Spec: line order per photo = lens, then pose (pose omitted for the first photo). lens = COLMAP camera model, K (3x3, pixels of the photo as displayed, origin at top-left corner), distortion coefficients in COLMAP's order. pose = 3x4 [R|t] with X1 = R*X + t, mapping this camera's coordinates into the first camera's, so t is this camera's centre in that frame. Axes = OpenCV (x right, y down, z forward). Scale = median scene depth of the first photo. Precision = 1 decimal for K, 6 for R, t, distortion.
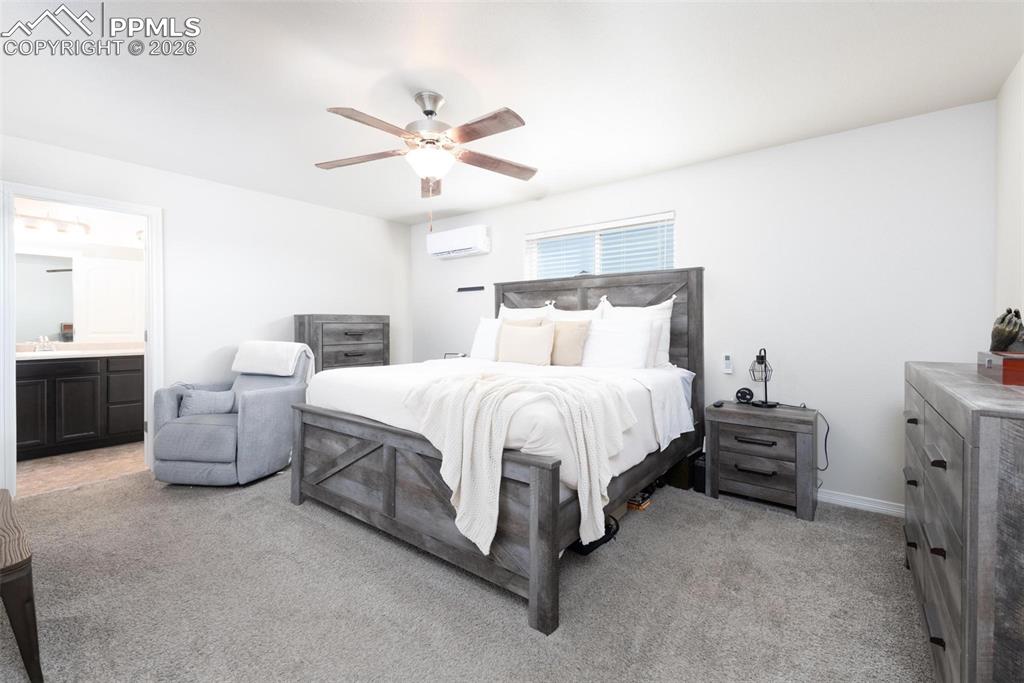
lens RADIAL K [[434.5, 0, 513.0], [0, 434.5, 329.0], [0, 0, 1]] dist [-0.000317, -0.000002]
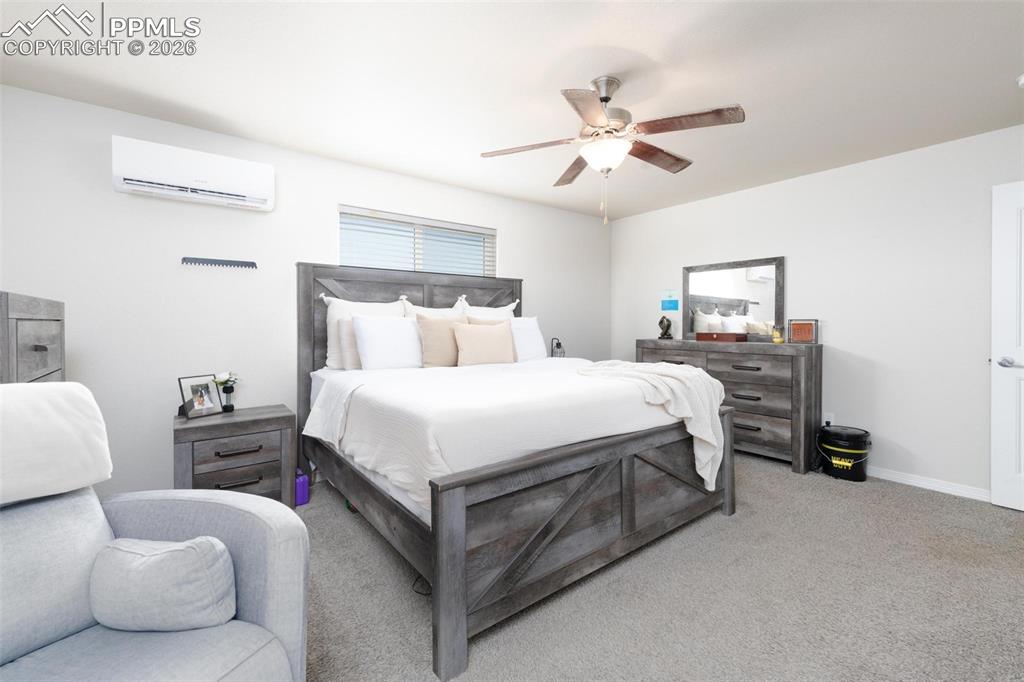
lens RADIAL K [[436.2, 0, 513.2], [0, 436.2, 322.1], [0, 0, 1]] dist [0.023734, 0.000036]
pose [[0.239520, -0.003409, 0.970885, -1.085521], [0.009029, 0.999958, 0.001283, -0.016780], [-0.970849, 0.008459, 0.239541, 0.882092]]
